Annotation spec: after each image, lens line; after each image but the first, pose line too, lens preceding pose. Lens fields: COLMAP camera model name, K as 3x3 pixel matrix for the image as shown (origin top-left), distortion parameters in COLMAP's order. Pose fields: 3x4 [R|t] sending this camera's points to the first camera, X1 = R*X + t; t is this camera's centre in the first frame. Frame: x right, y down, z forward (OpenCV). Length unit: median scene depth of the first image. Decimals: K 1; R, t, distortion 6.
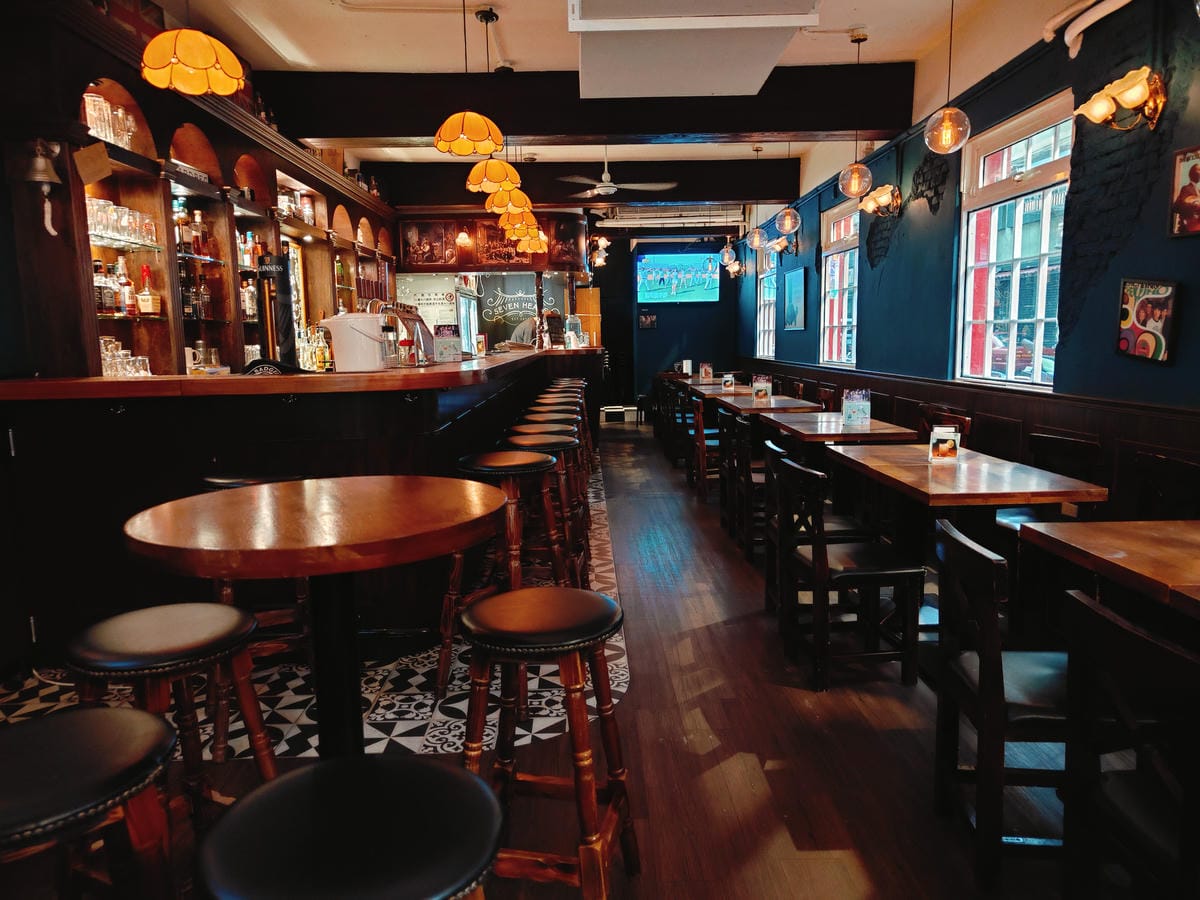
lens RADIAL K [[841.3, 0, 600.0], [0, 841.3, 450.0], [0, 0, 1]] dist [0.003000, 0.007978]
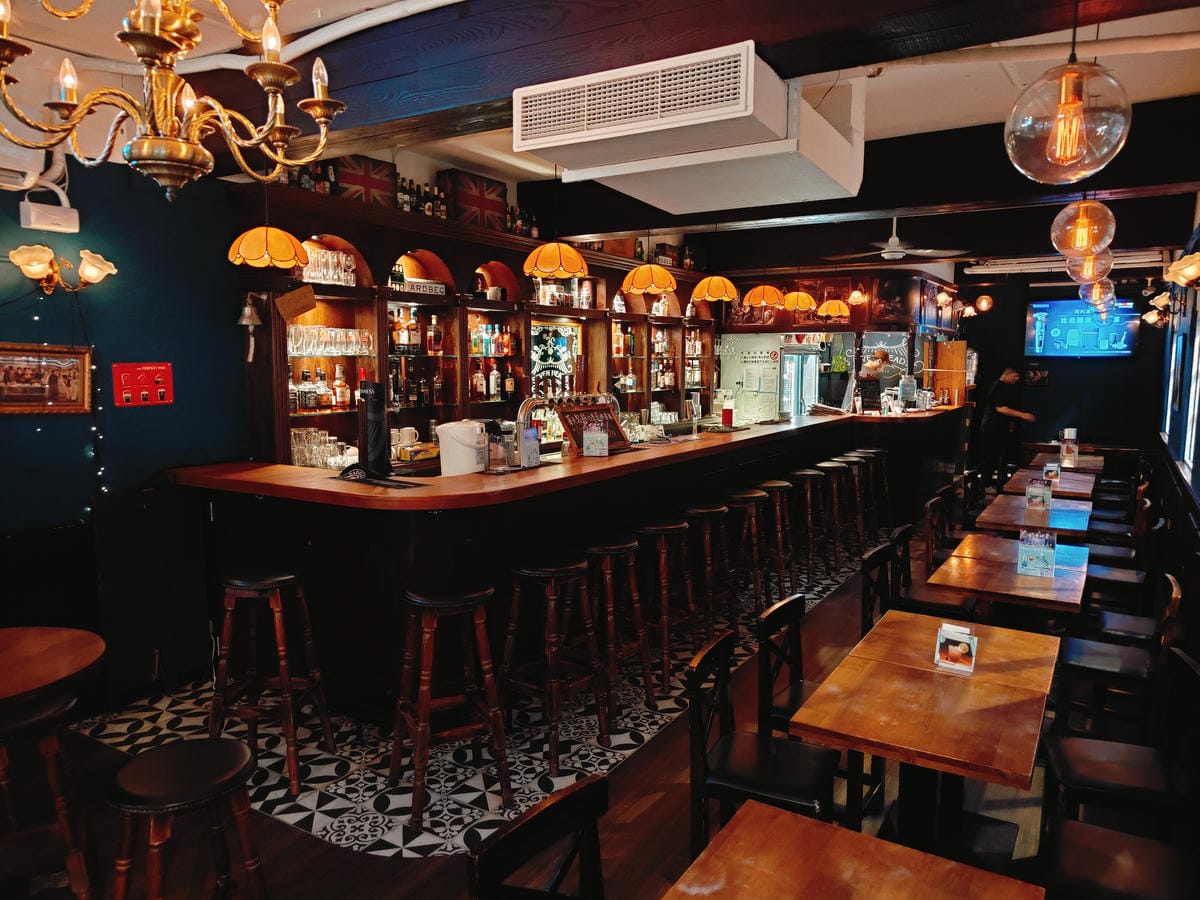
lens RADIAL K [[841.3, 0, 600.0], [0, 841.3, 450.0], [0, 0, 1]] dist [0.003000, 0.007978]
pose [[0.841016, 0.081759, -0.534796, 0.534336], [-0.091665, 0.995757, 0.008077, -0.166039], [0.533188, 0.042229, 0.844942, 0.147013]]
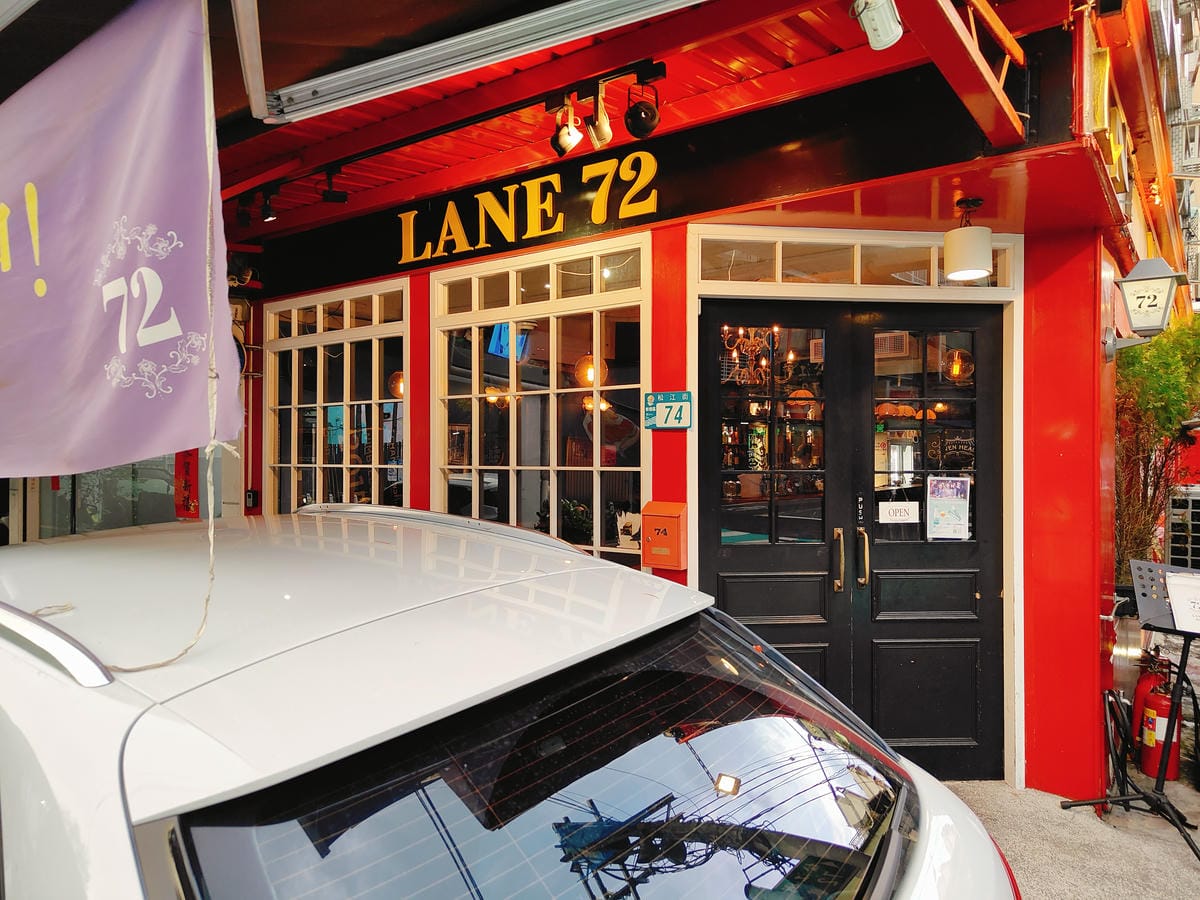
lens RADIAL K [[841.3, 0, 600.0], [0, 841.3, 450.0], [0, 0, 1]] dist [0.003000, 0.007978]
pose [[0.793600, 0.013695, -0.608285, 0.860914], [-0.095454, 0.990169, -0.102242, 0.038352], [0.600905, 0.139203, 0.787106, -1.100153]]
